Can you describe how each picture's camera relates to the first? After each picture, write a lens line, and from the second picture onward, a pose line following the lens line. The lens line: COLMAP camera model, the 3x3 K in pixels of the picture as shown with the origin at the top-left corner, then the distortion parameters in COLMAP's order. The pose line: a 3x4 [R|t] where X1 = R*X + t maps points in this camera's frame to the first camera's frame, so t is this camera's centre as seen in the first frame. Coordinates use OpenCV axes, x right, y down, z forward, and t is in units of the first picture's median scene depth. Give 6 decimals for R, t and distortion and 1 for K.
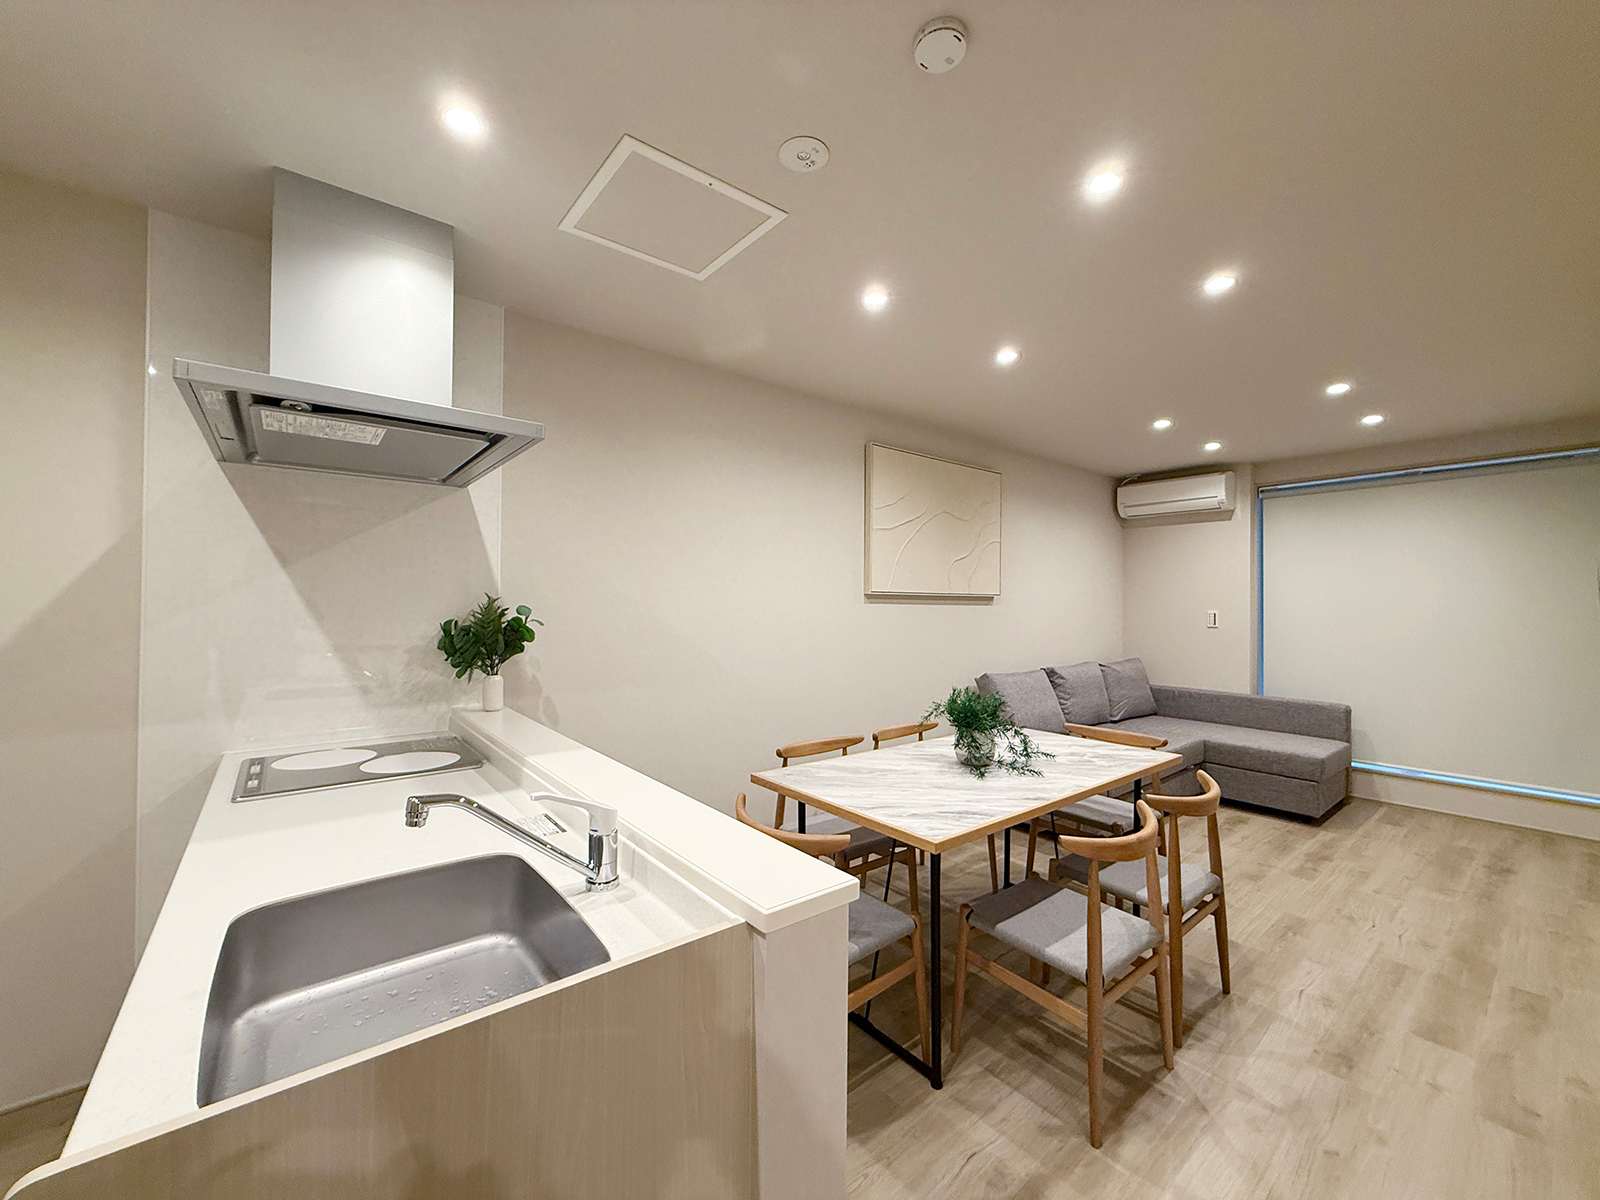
lens RADIAL K [[657.9, 0, 796.7], [0, 657.9, 605.9], [0, 0, 1]] dist [-0.007670, 0.000261]
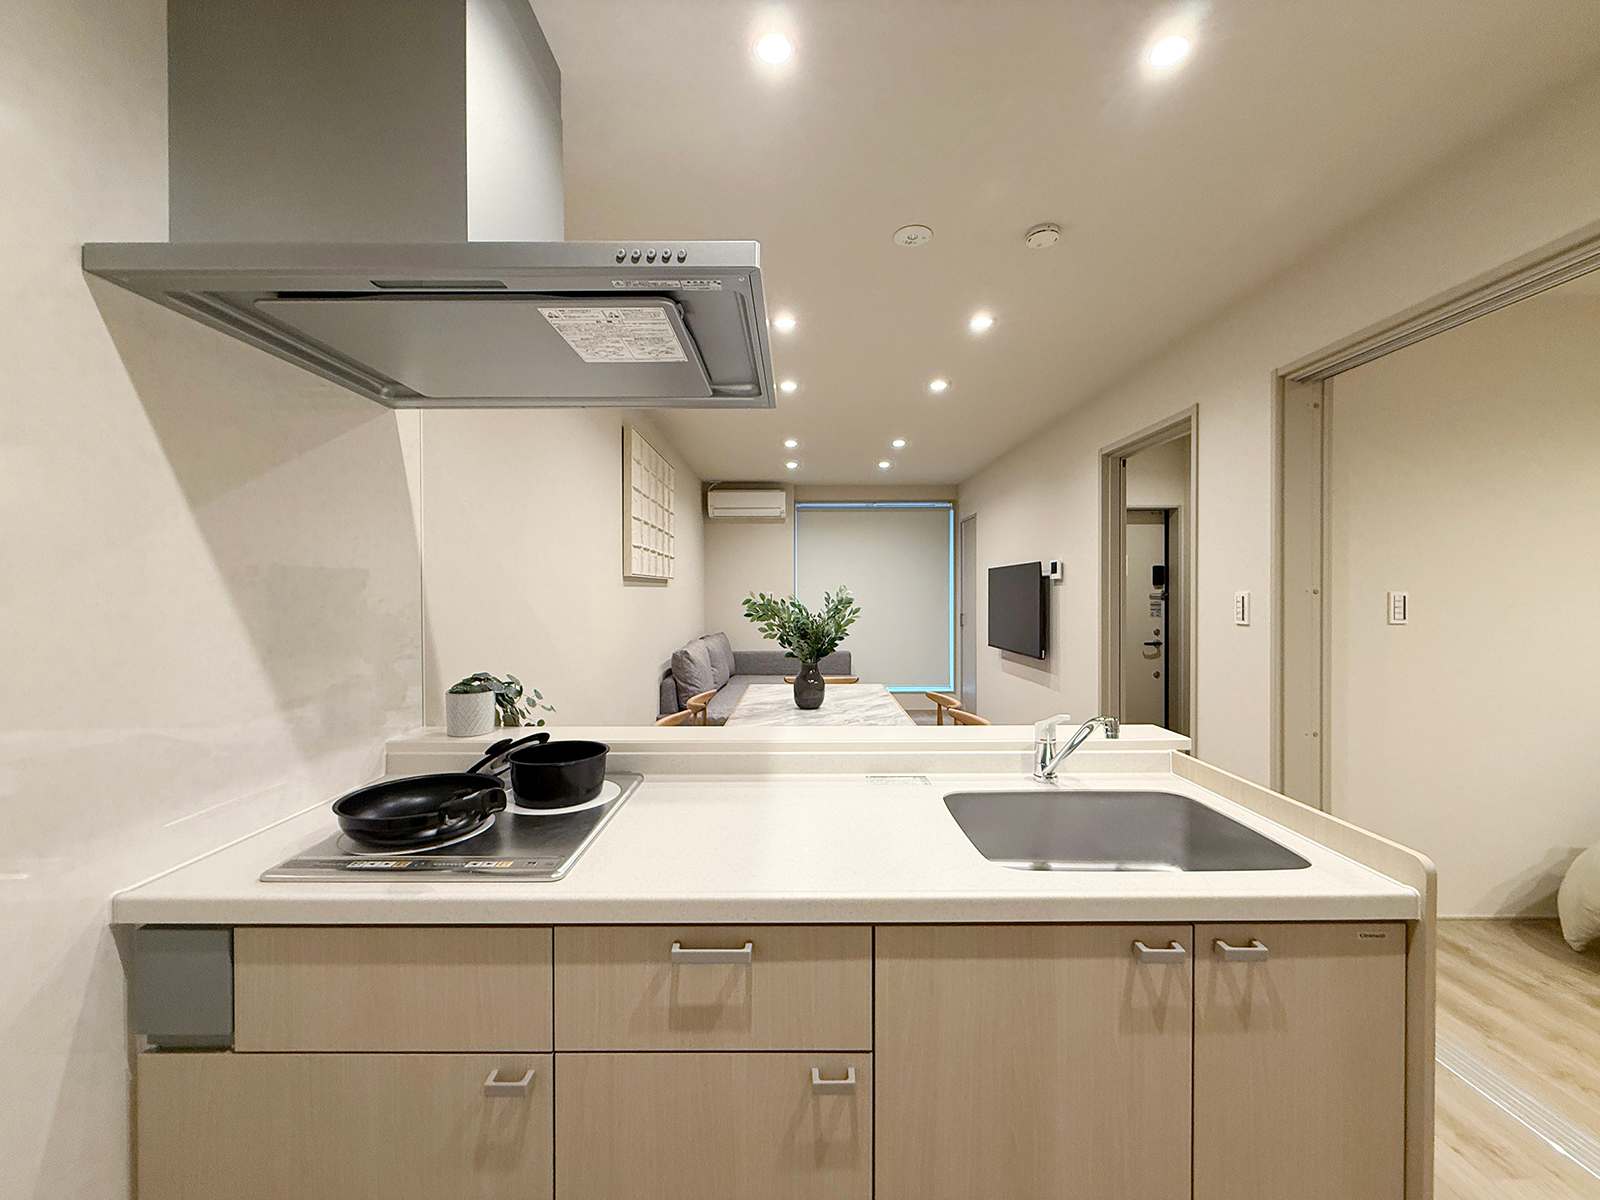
lens RADIAL K [[657.9, 0, 788.1], [0, 657.9, 594.1], [0, 0, 1]] dist [-0.007670, 0.000261]
pose [[0.643864, -0.005623, 0.765119, -0.604334], [0.005249, 0.999982, 0.002931, 0.010047], [-0.765122, 0.002129, 0.643882, 0.192790]]
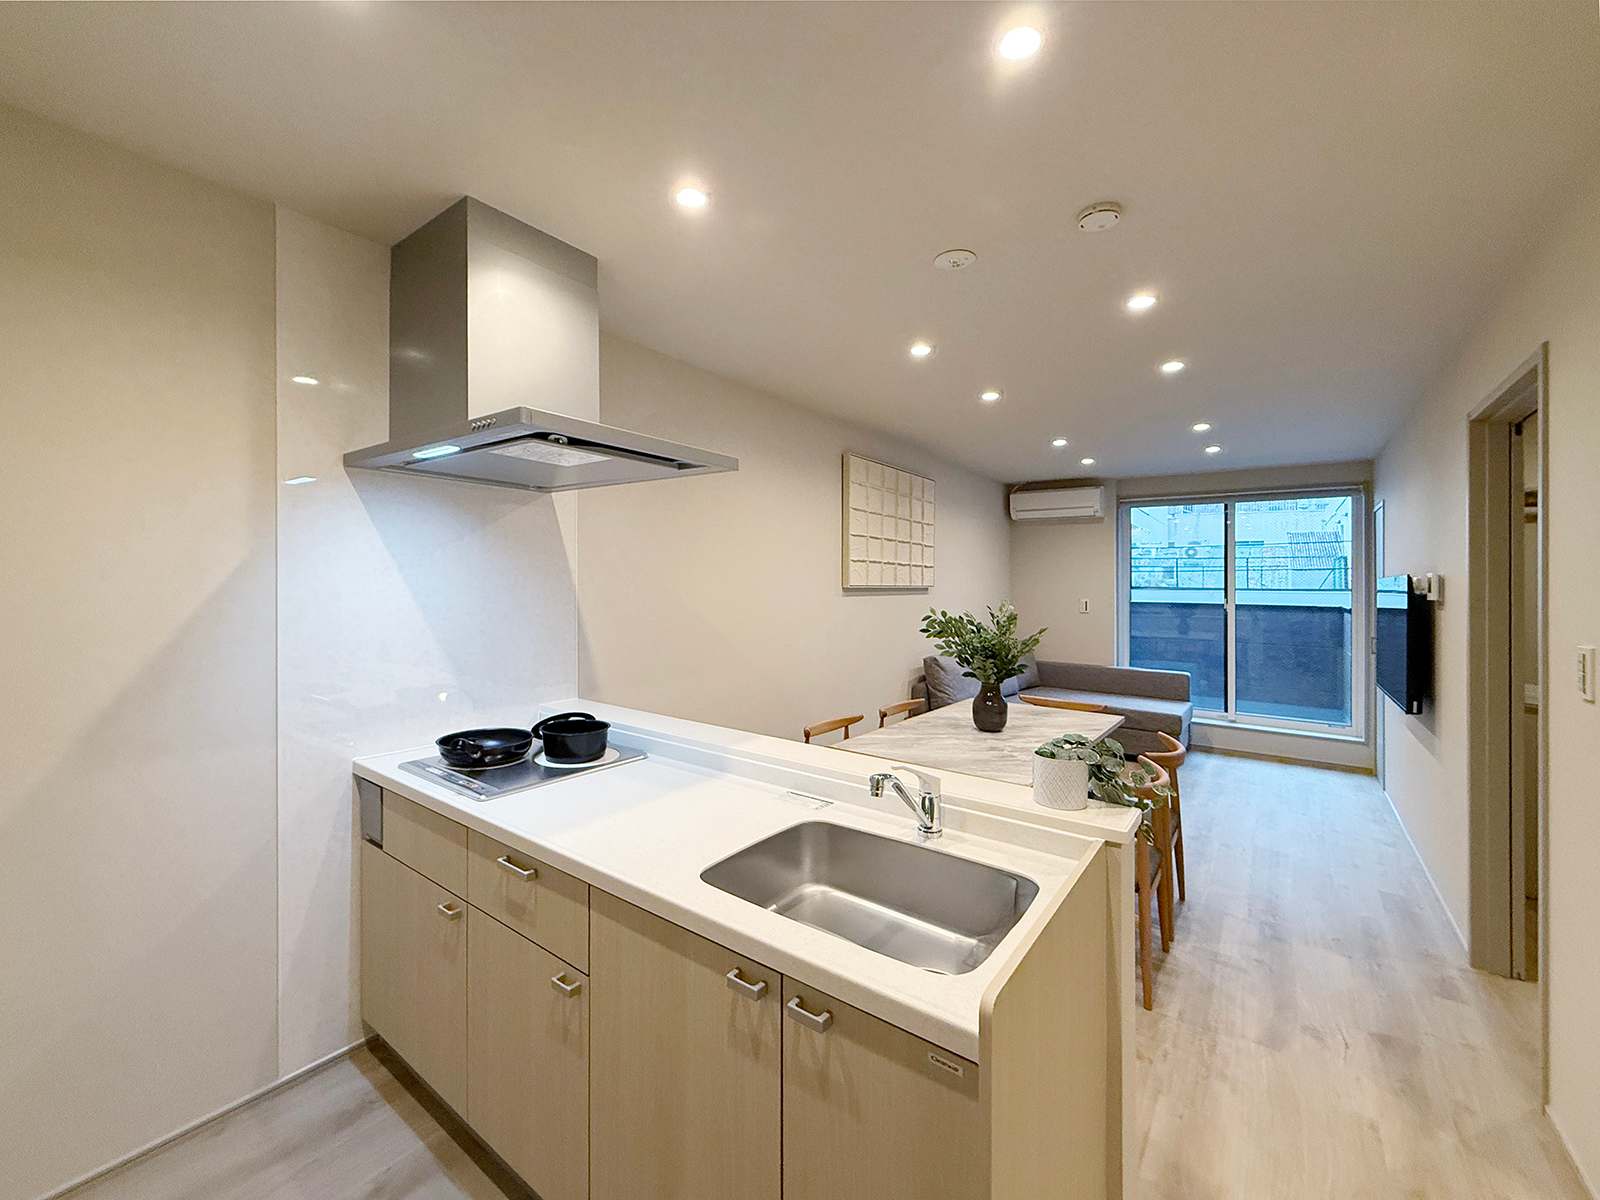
lens RADIAL K [[657.9, 0, 769.9], [0, 657.9, 583.9], [0, 0, 1]] dist [-0.007670, 0.000261]
pose [[0.976991, 0.013014, 0.212882, -0.309851], [-0.013884, 0.999900, 0.002589, -0.030797], [-0.212827, -0.005485, 0.977075, -0.088102]]
